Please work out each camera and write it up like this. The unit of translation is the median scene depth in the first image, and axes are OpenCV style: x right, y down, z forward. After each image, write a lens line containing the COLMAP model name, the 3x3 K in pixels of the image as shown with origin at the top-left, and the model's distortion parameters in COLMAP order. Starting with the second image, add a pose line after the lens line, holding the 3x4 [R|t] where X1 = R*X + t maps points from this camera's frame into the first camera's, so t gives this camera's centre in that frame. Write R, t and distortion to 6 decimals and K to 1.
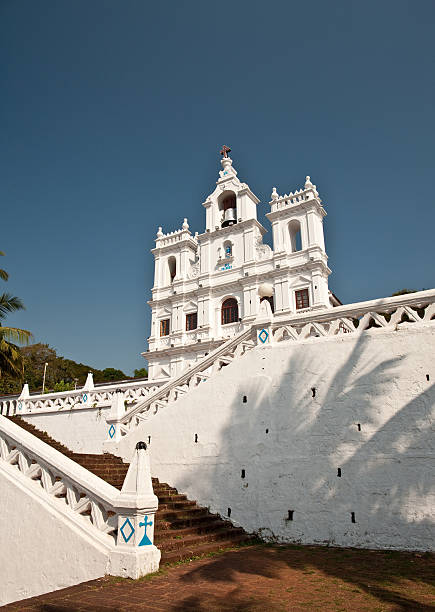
lens RADIAL K [[453.4, 0, 217.5], [0, 453.4, 306.0], [0, 0, 1]] dist [-0.044442, -0.001510]
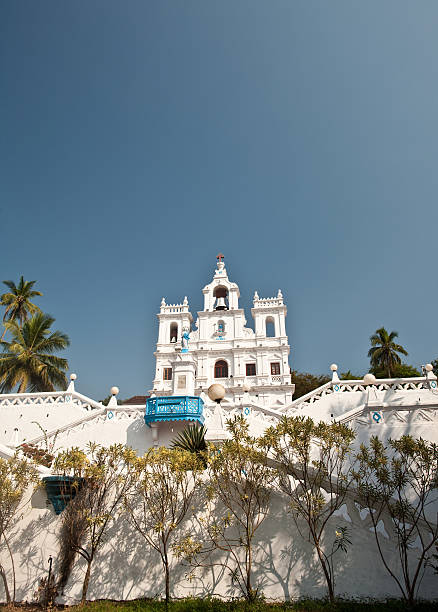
lens RADIAL K [[453.4, 0, 219.0], [0, 453.4, 306.0], [0, 0, 1]] dist [-0.044442, -0.001510]
pose [[0.914213, 0.201742, 0.351447, -0.507744], [-0.147537, 0.973450, -0.175006, 0.066135], [-0.377422, 0.108141, 0.919705, -0.331157]]
